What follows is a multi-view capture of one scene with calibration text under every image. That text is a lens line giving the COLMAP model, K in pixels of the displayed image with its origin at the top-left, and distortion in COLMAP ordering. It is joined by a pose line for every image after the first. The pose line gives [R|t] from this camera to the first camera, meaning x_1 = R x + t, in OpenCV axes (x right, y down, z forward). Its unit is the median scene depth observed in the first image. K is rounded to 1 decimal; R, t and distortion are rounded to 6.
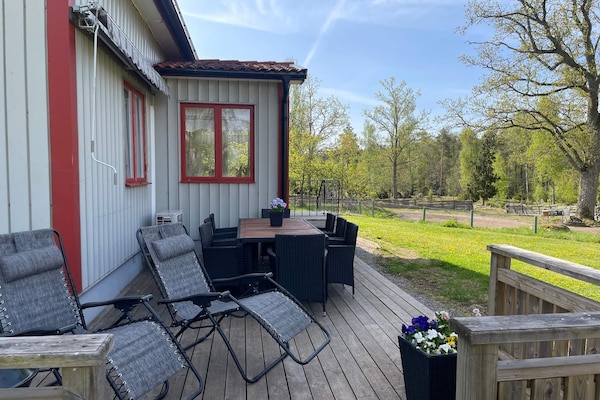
lens RADIAL K [[379.9, 0, 300.0], [0, 379.9, 200.0], [0, 0, 1]] dist [-0.002480, -0.000216]
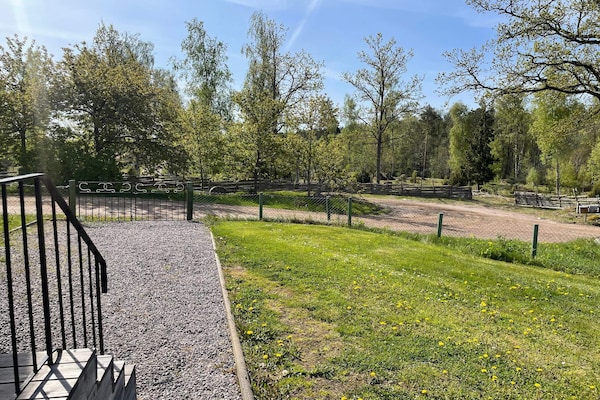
lens RADIAL K [[379.9, 0, 300.0], [0, 379.9, 200.0], [0, 0, 1]] dist [-0.002480, -0.000216]
pose [[0.998560, 0.009782, 0.052753, 0.029994], [-0.012794, 0.998289, 0.057060, -0.009729], [-0.052104, -0.057652, 0.996976, 0.152332]]
